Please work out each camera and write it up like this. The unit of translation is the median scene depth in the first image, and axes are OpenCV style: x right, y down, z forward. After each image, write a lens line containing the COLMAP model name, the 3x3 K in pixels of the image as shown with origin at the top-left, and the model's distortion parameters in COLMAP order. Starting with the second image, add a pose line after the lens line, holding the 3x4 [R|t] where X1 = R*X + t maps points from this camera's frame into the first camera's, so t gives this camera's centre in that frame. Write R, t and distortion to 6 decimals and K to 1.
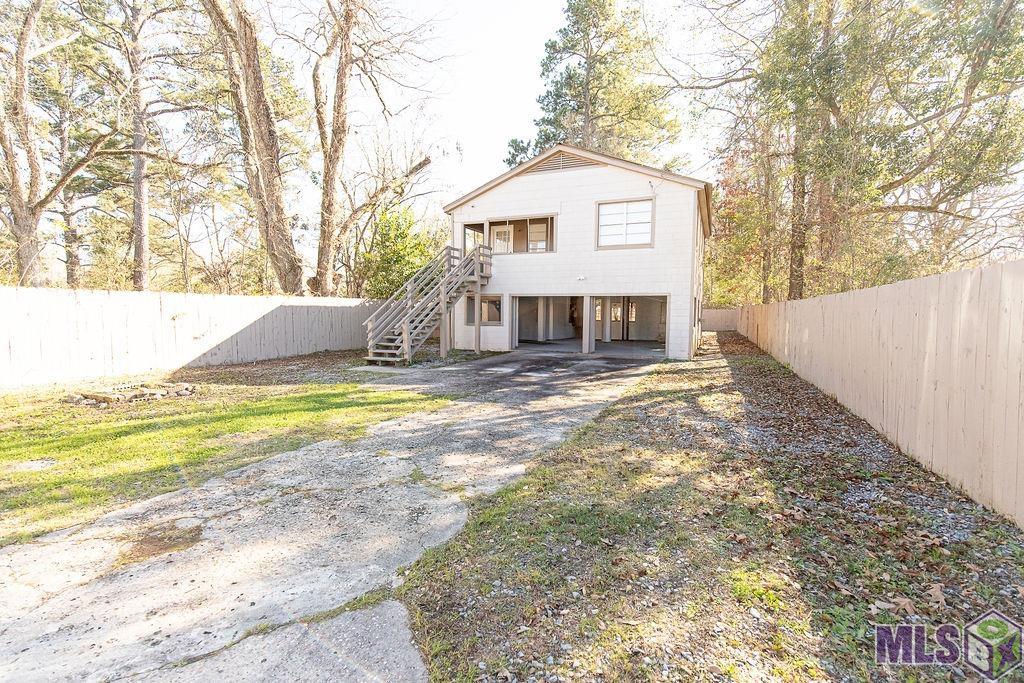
lens RADIAL K [[445.1, 0, 512.0], [0, 445.1, 341.5], [0, 0, 1]] dist [0.000088, 0.000128]
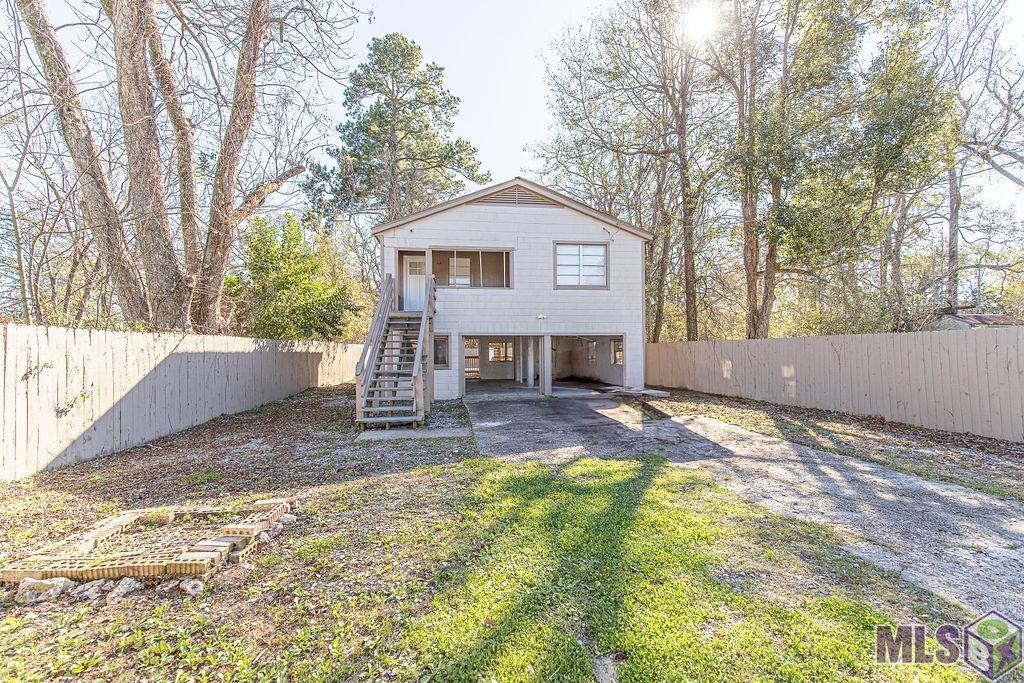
lens RADIAL K [[445.1, 0, 512.0], [0, 445.1, 341.5], [0, 0, 1]] dist [0.000088, 0.000128]
pose [[0.865270, -0.005934, 0.501271, -0.371927], [0.051510, 0.995690, -0.077127, -0.018737], [-0.498653, 0.092556, 0.861846, 0.203883]]
